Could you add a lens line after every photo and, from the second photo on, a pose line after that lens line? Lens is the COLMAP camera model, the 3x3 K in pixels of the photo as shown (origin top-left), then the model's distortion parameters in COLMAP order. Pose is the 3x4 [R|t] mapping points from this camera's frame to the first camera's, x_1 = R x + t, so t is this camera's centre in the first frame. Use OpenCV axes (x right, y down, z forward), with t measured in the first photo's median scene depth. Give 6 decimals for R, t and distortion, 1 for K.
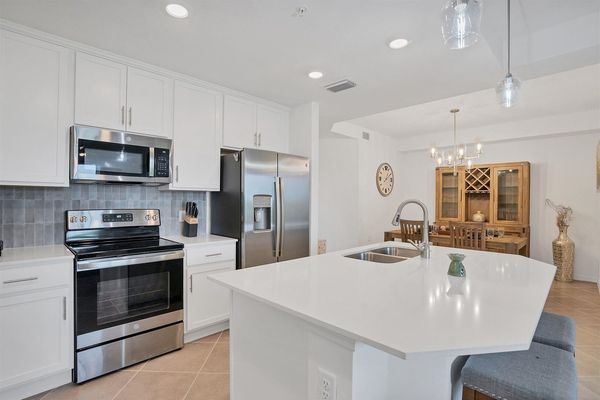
lens RADIAL K [[286.5, 0, 298.9], [0, 286.5, 200.6], [0, 0, 1]] dist [-0.028926, 0.000381]
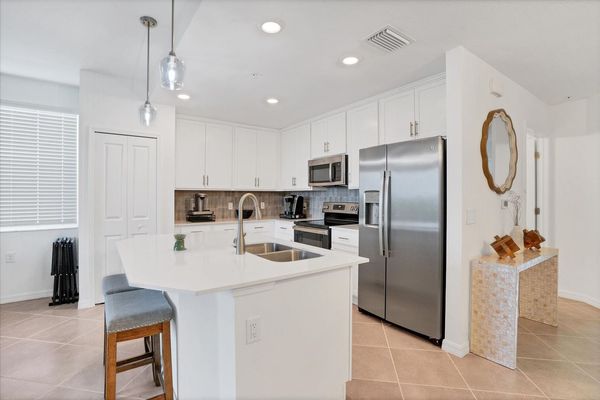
lens RADIAL K [[286.5, 0, 300.2], [0, 286.5, 198.1], [0, 0, 1]] dist [-0.028926, 0.000381]
pose [[-0.148513, -0.002087, -0.988908, 0.940515], [-0.007937, 0.999968, -0.000918, 0.009167], [0.988879, 0.007713, -0.148524, 0.923062]]
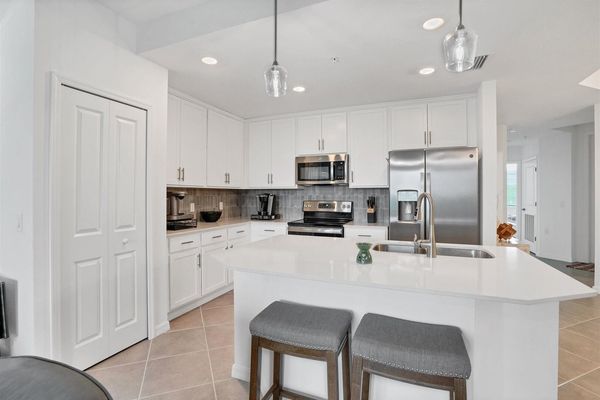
lens RADIAL K [[286.5, 0, 300.1], [0, 286.5, 197.2], [0, 0, 1]] dist [-0.028926, 0.000381]
pose [[0.389360, 0.000923, -0.921085, 0.754092], [-0.003019, 0.999995, -0.000274, 0.009209], [0.921081, 0.002888, 0.389361, 0.189890]]
